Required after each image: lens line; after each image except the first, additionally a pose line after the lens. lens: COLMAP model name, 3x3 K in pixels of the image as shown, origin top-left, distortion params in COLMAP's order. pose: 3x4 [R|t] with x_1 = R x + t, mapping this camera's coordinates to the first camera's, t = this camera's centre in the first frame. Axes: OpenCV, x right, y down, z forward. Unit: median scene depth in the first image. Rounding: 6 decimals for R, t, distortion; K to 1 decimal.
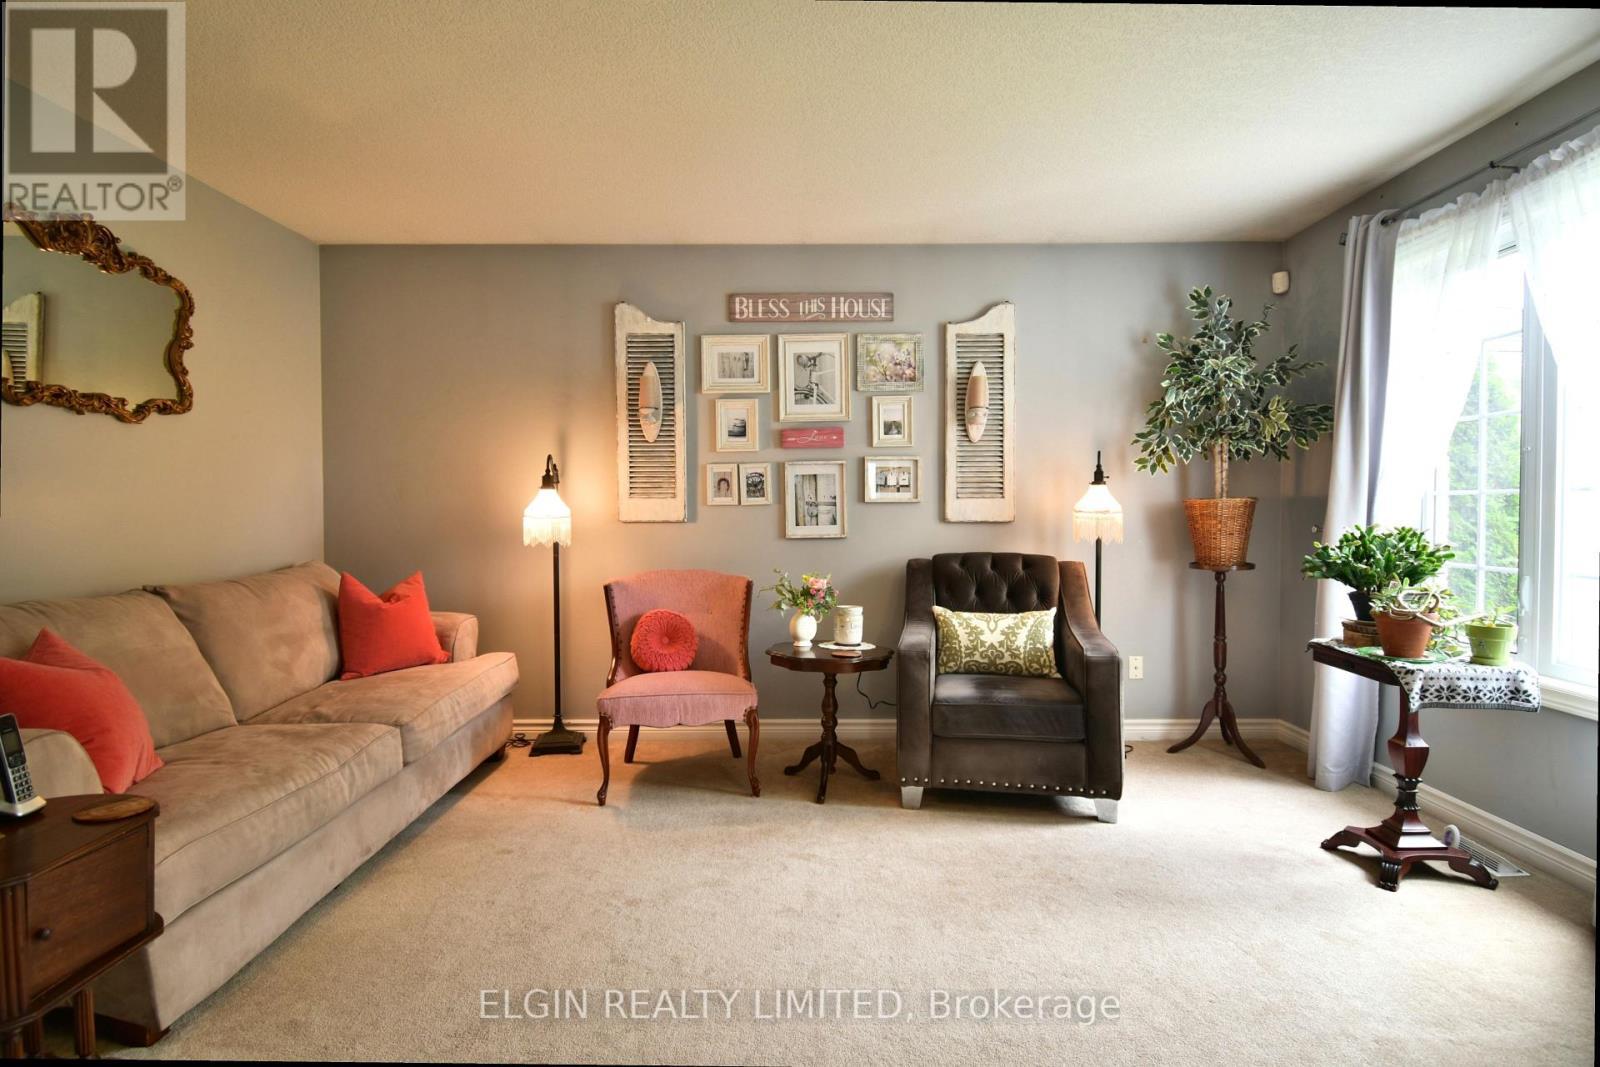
lens RADIAL K [[820.4, 0, 812.6], [0, 820.4, 526.2], [0, 0, 1]] dist [0.017126, -0.032781]
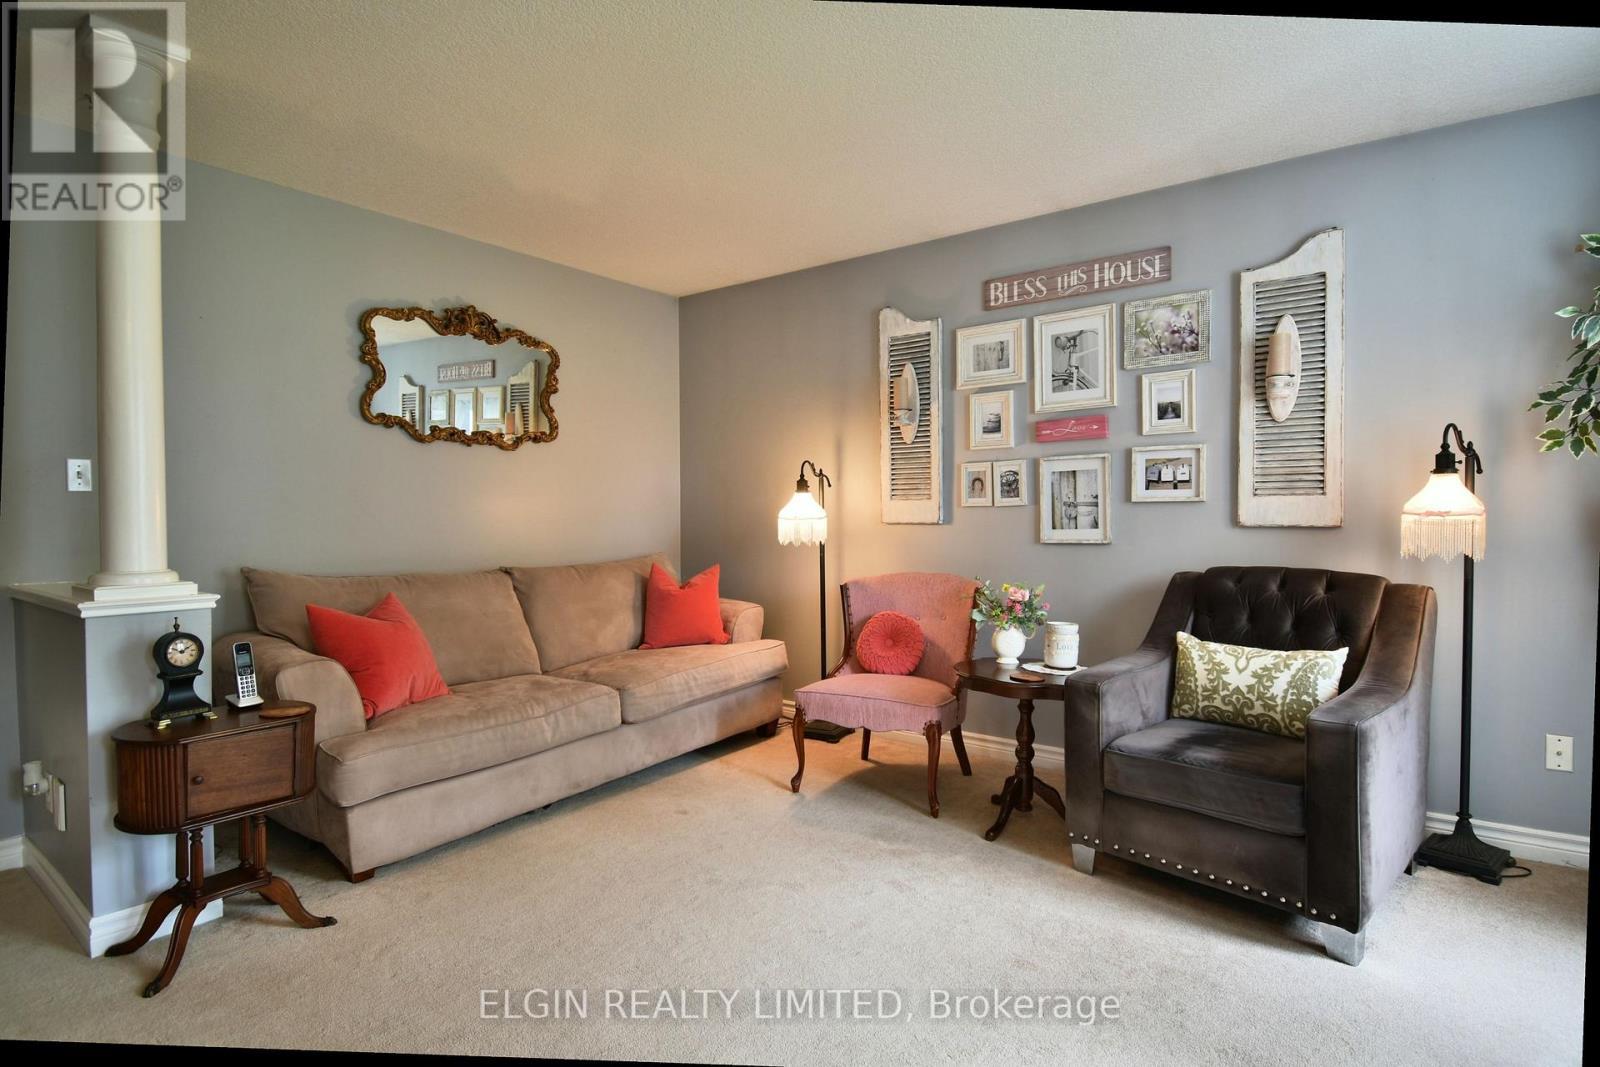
lens RADIAL K [[820.4, 0, 812.6], [0, 820.4, 526.2], [0, 0, 1]] dist [0.017126, -0.032781]
pose [[0.799861, 0.008845, -0.600120, 0.314124], [-0.009172, 0.999955, 0.002514, -0.003613], [0.600116, 0.003493, 0.799906, 0.135898]]
